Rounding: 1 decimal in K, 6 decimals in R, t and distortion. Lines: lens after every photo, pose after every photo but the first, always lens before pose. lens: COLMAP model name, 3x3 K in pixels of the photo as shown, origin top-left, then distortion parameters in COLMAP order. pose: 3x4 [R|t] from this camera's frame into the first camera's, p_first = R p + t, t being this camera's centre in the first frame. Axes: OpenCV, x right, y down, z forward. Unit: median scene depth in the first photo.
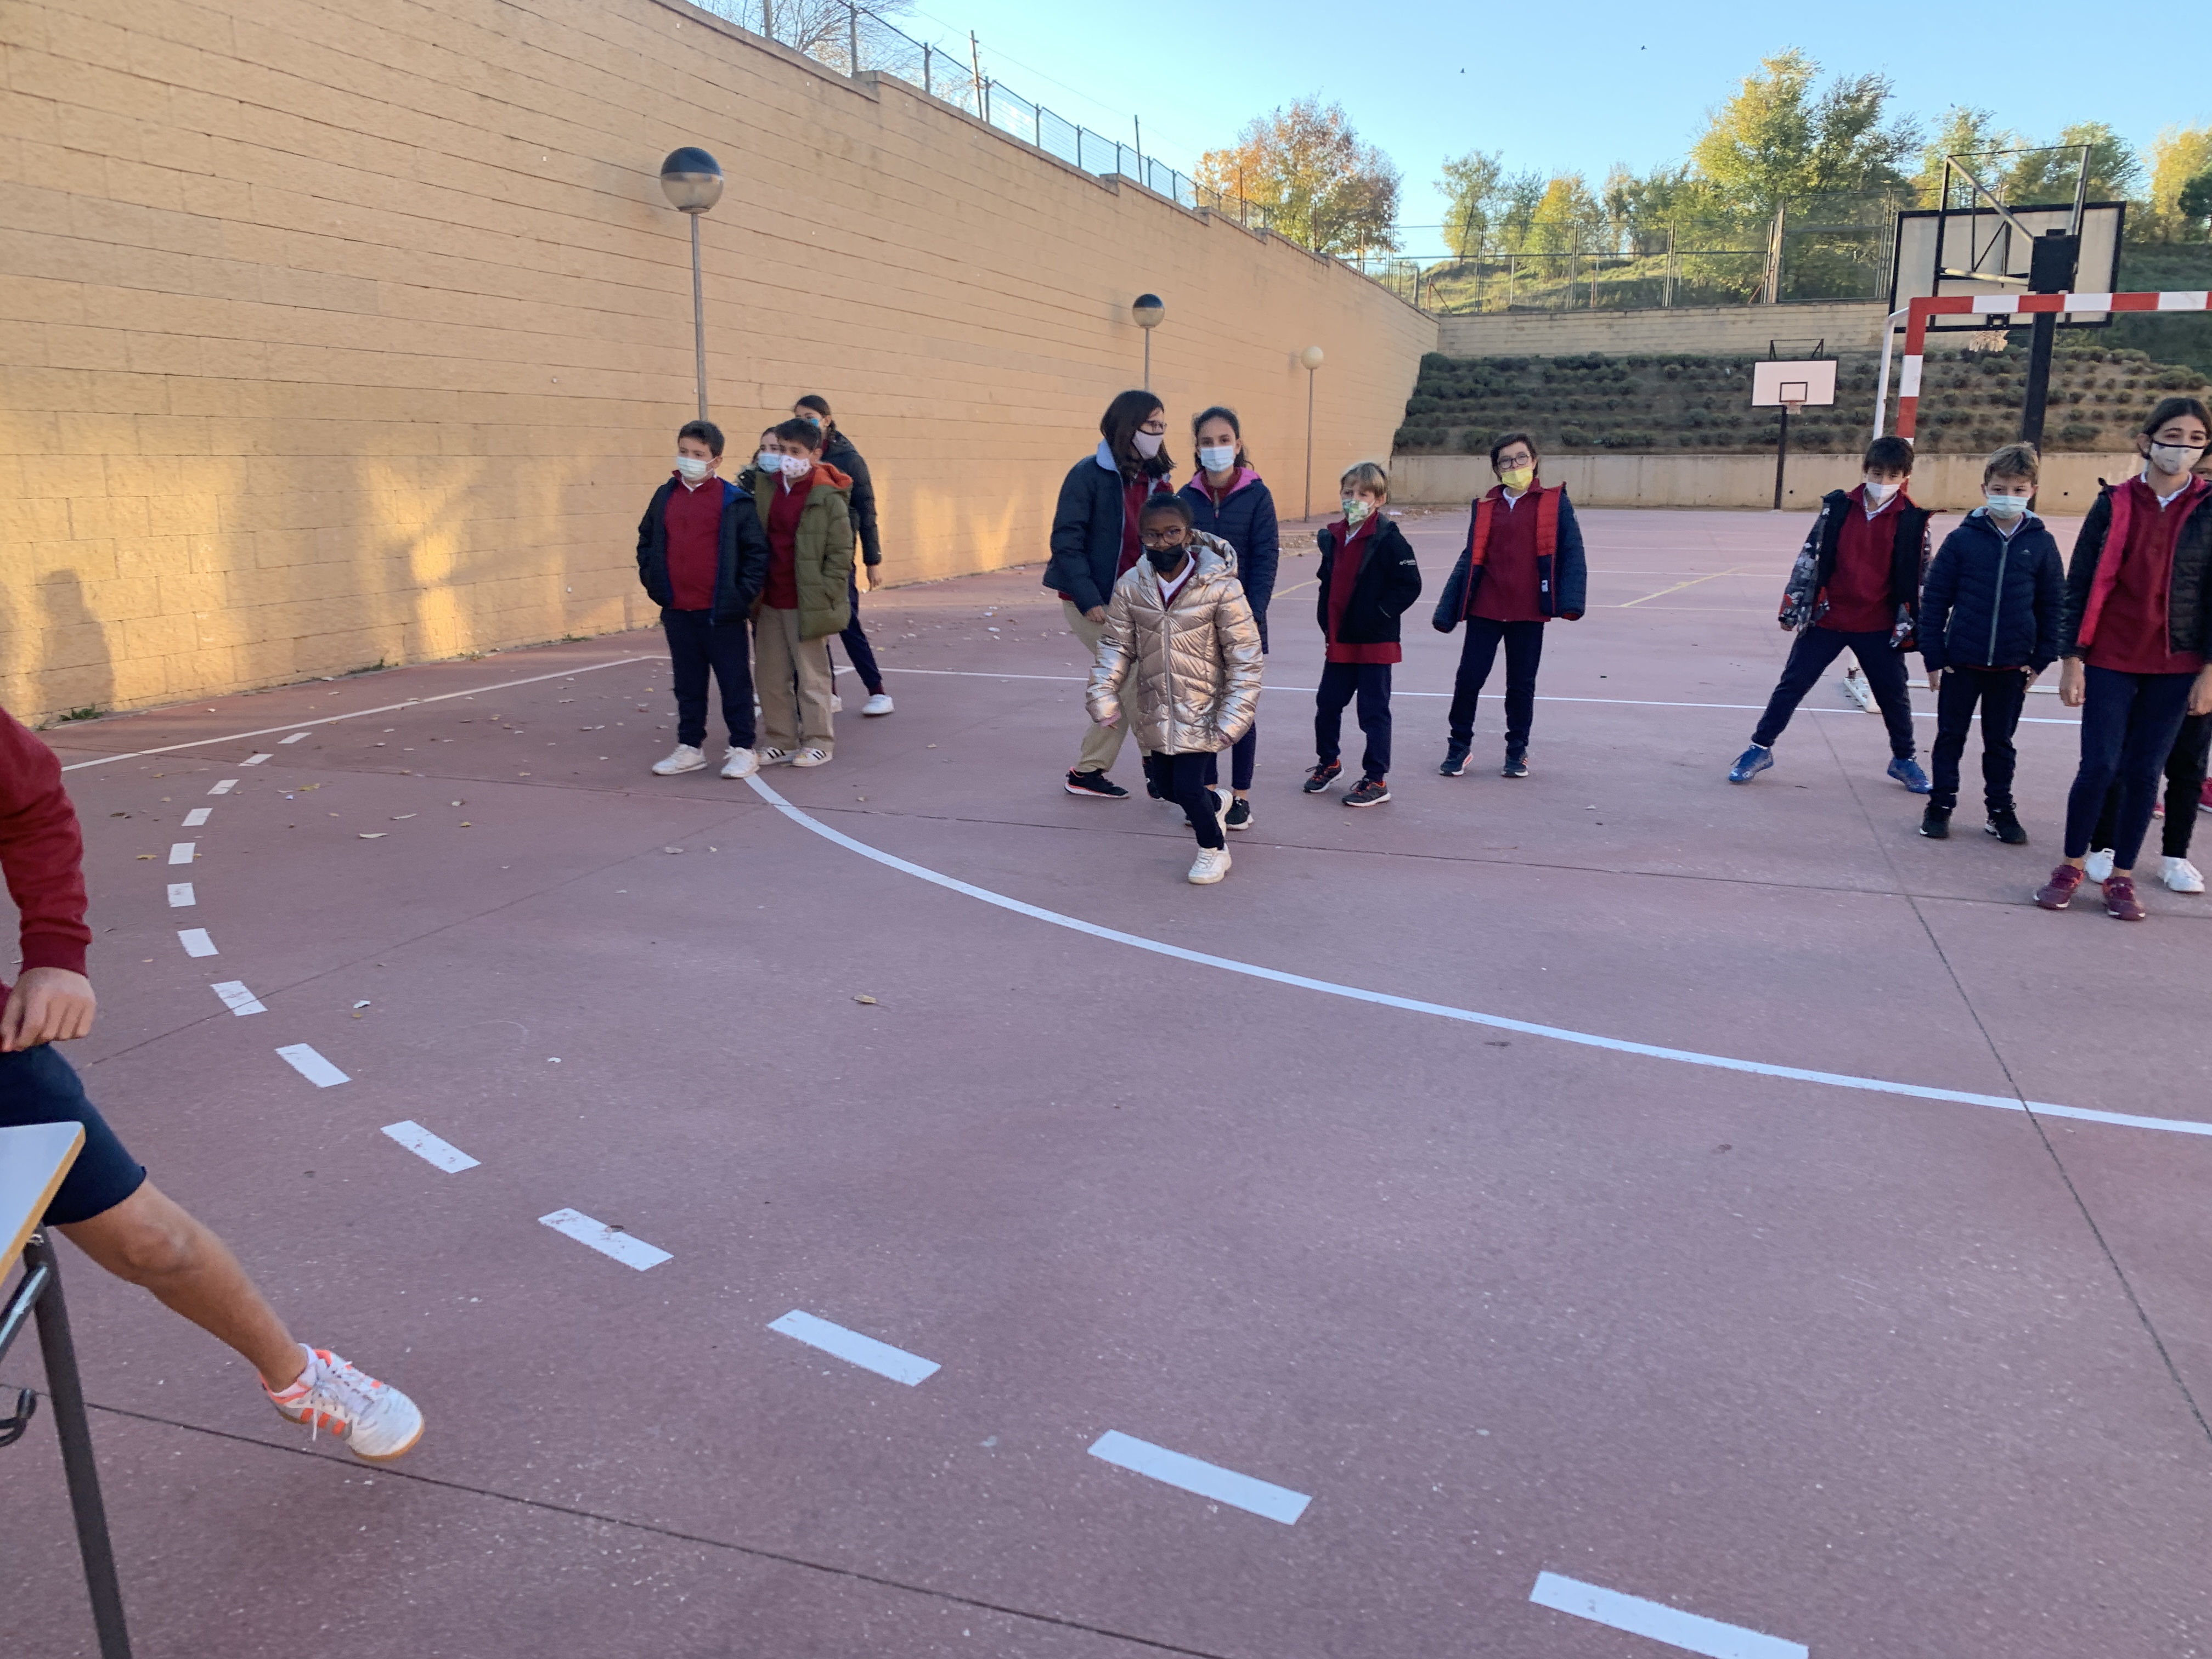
lens RADIAL K [[1699.6, 0, 1052.7], [0, 1699.6, 814.2], [0, 0, 1]] dist [0.028759, -0.008739]
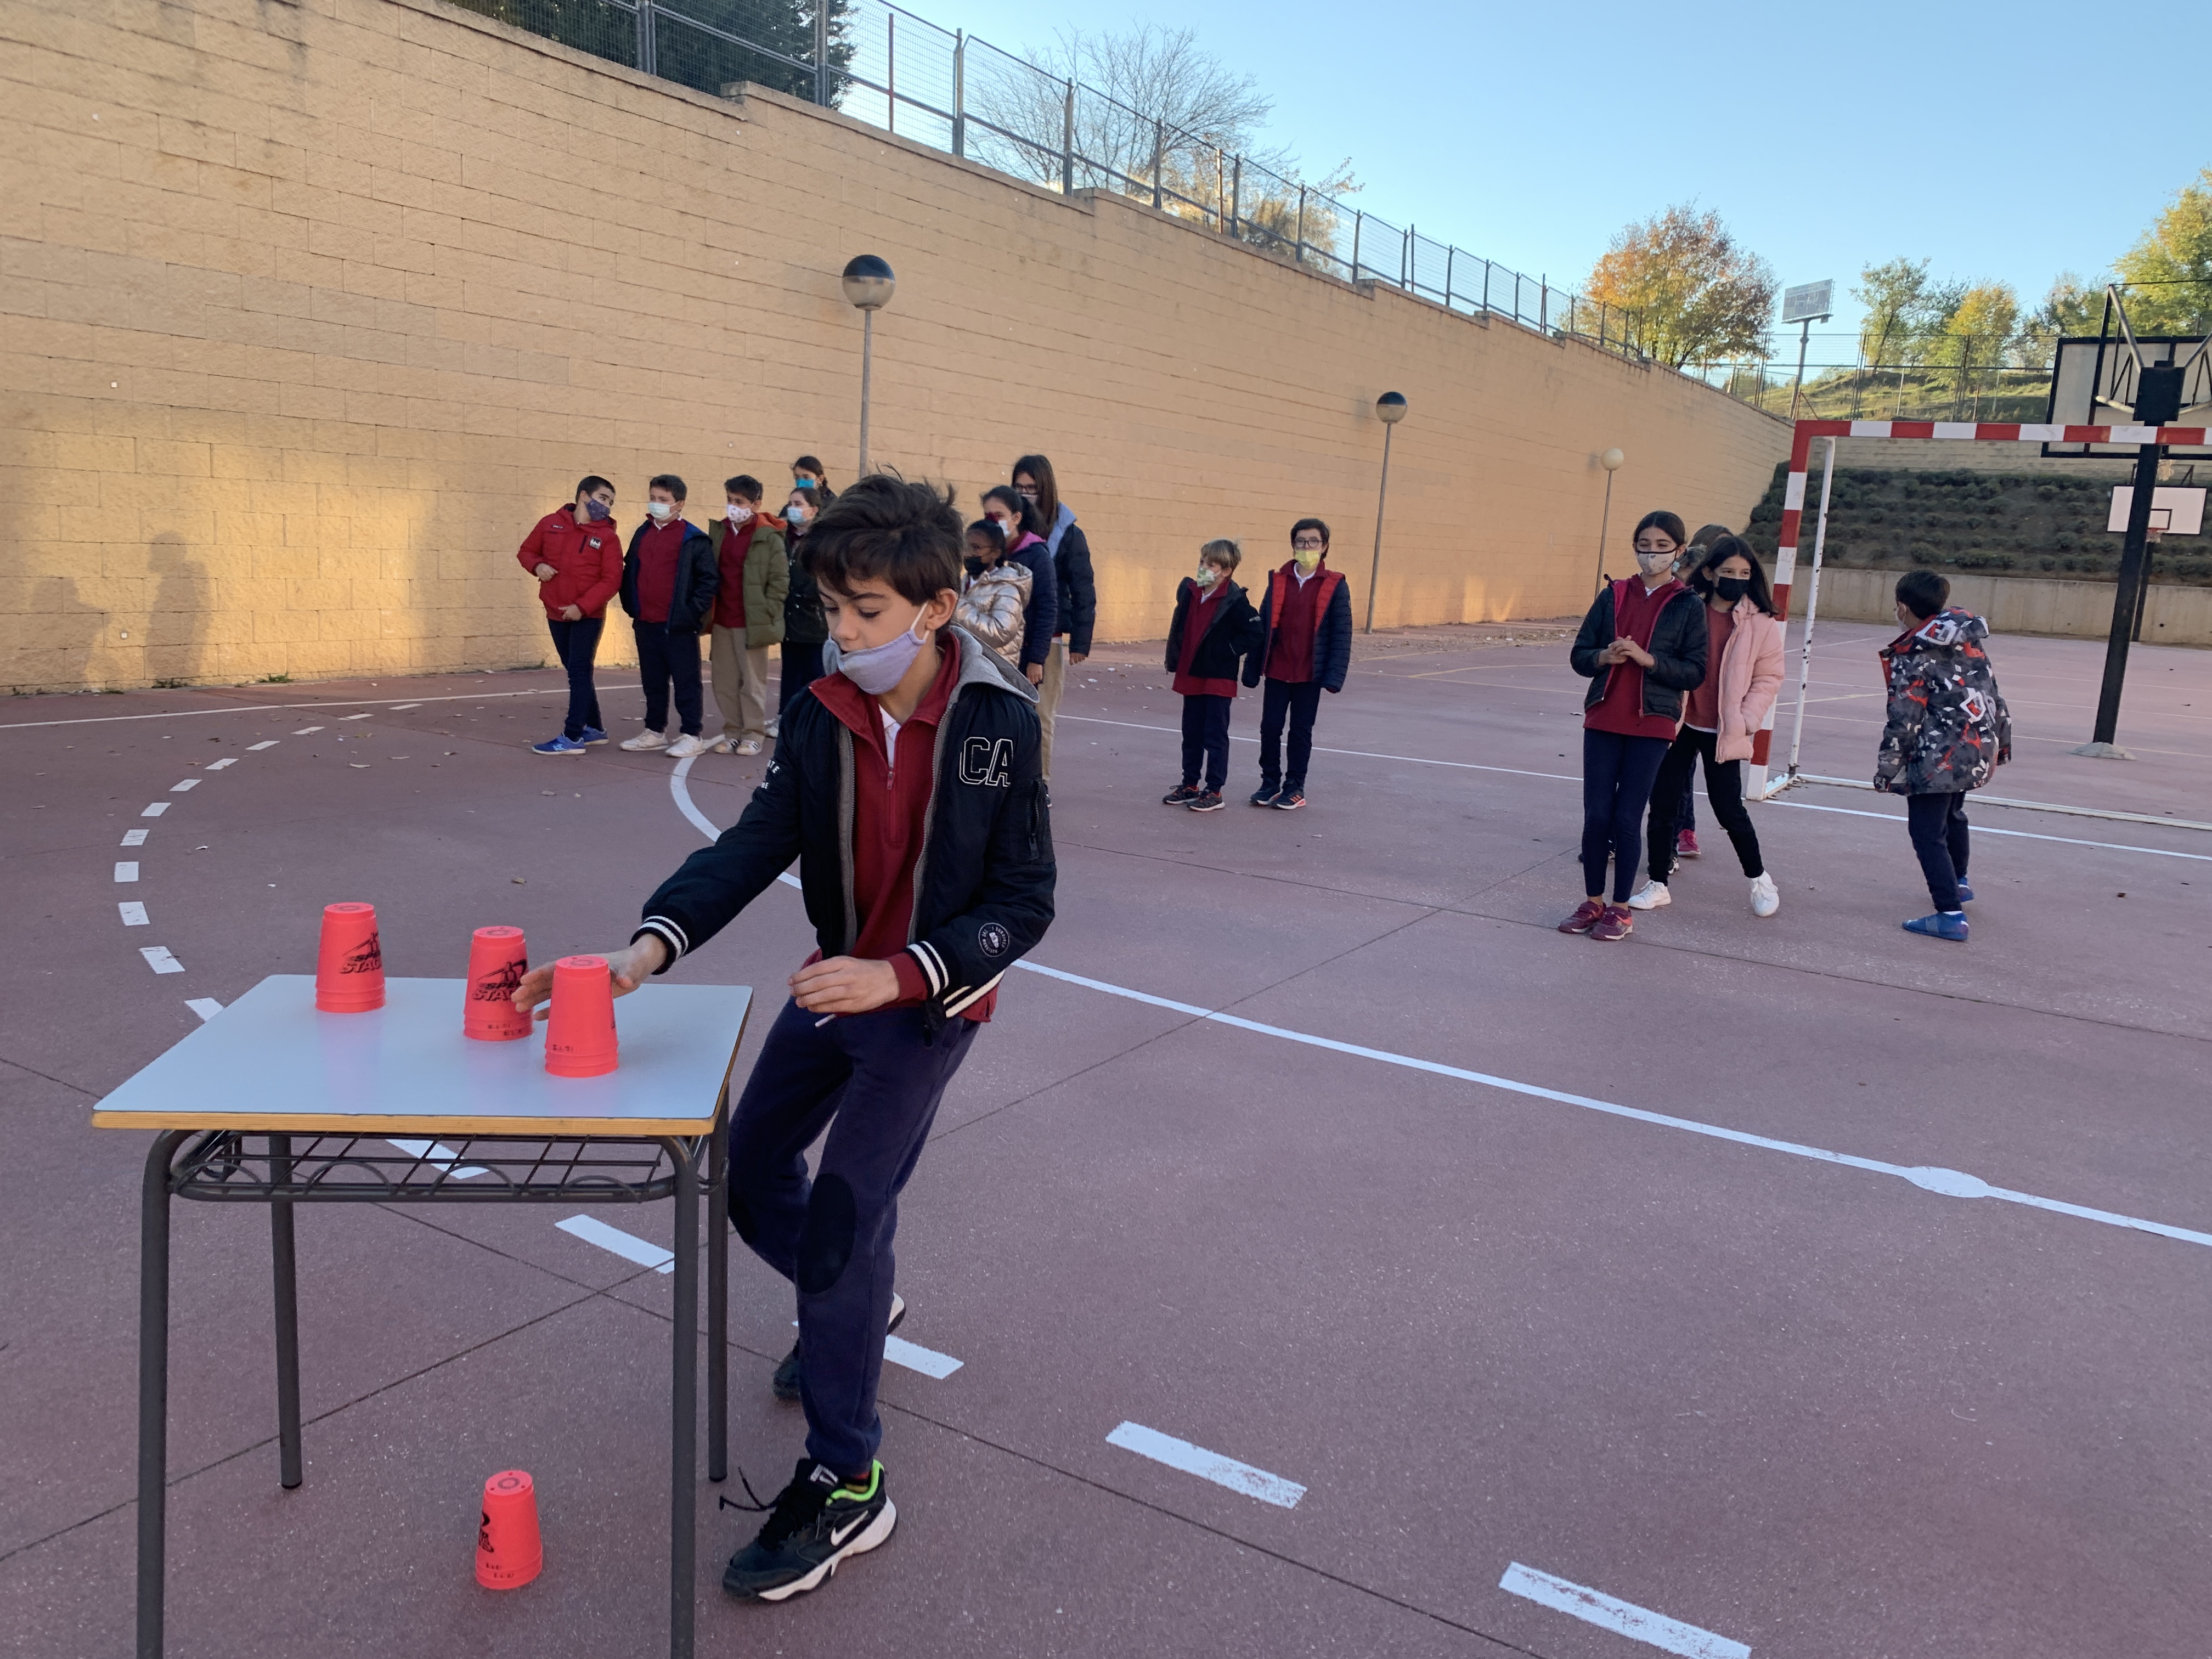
lens RADIAL K [[1699.6, 0, 1089.9], [0, 1699.6, 805.1], [0, 0, 1]] dist [0.028759, -0.008739]
pose [[0.973657, 0.087640, -0.210503, 0.085603], [-0.098704, 0.994204, -0.042617, 0.008514], [0.205548, 0.062272, 0.976664, -0.036716]]
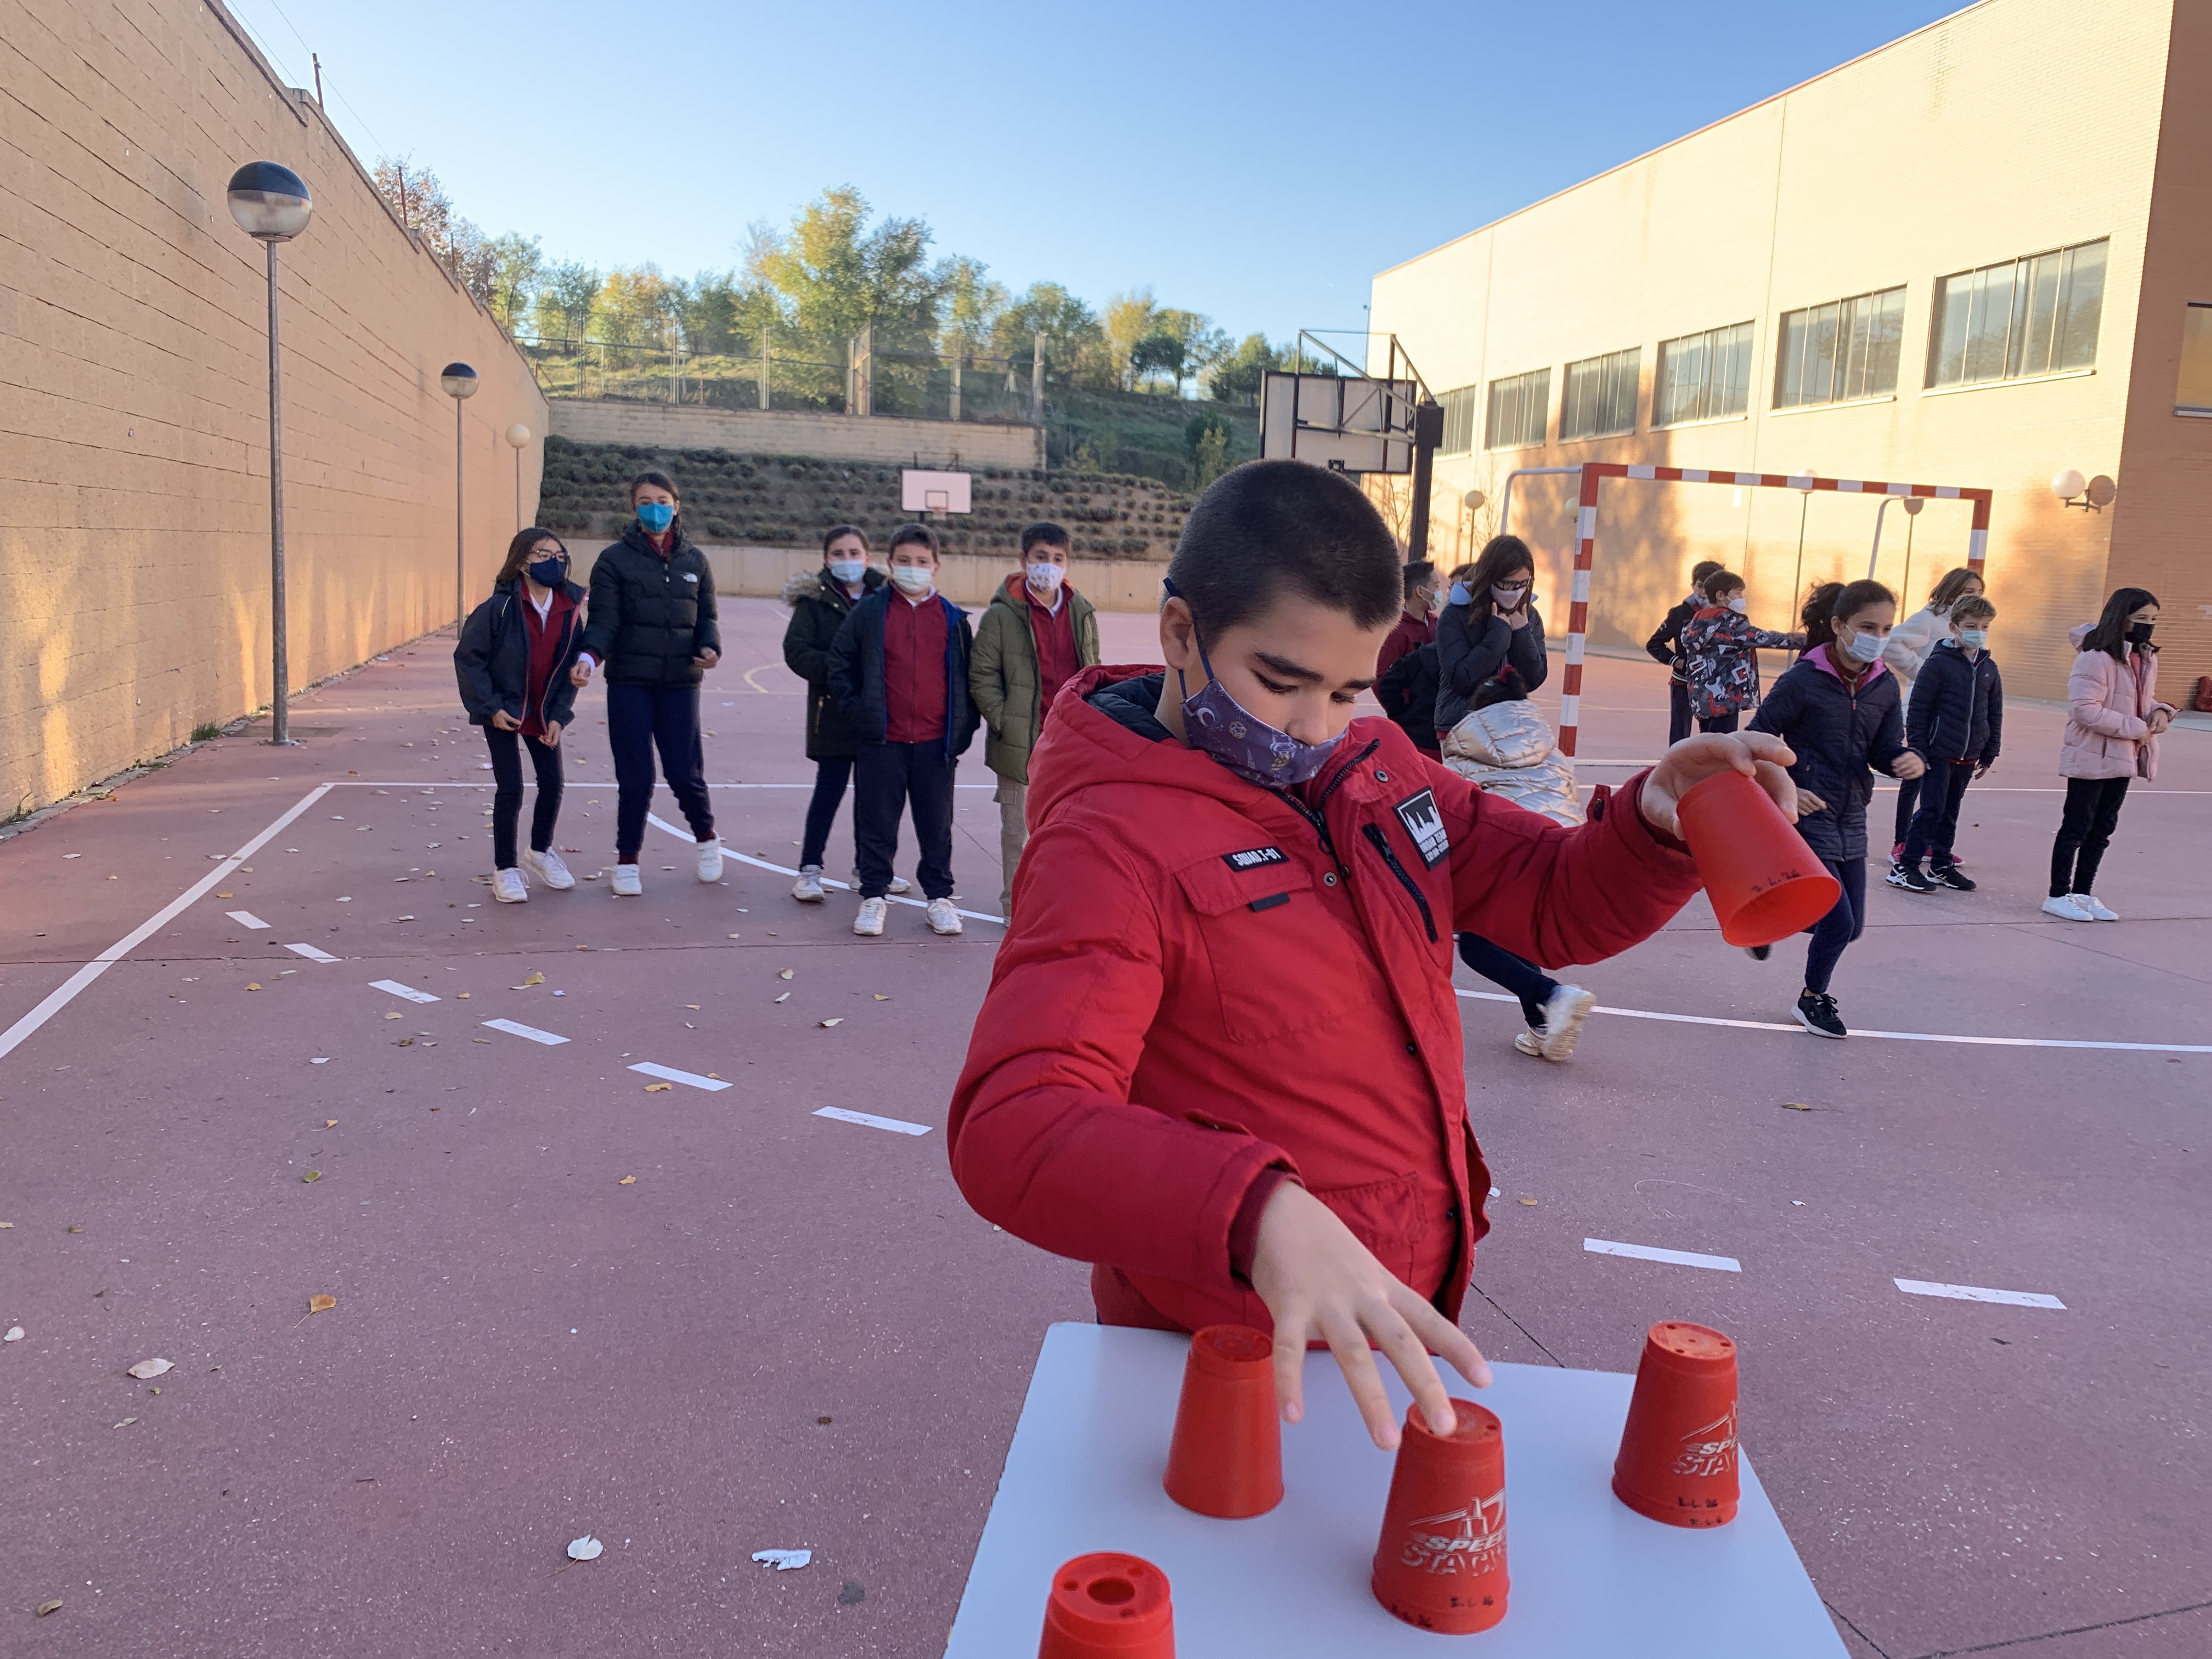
lens RADIAL K [[1699.6, 0, 1111.0], [0, 1699.6, 821.9], [0, 0, 1]] dist [0.028759, -0.008739]
pose [[0.830849, -0.054410, 0.553831, -0.152953], [0.078225, 0.996746, -0.019430, -0.011928], [-0.550972, 0.059467, 0.832402, 0.048528]]
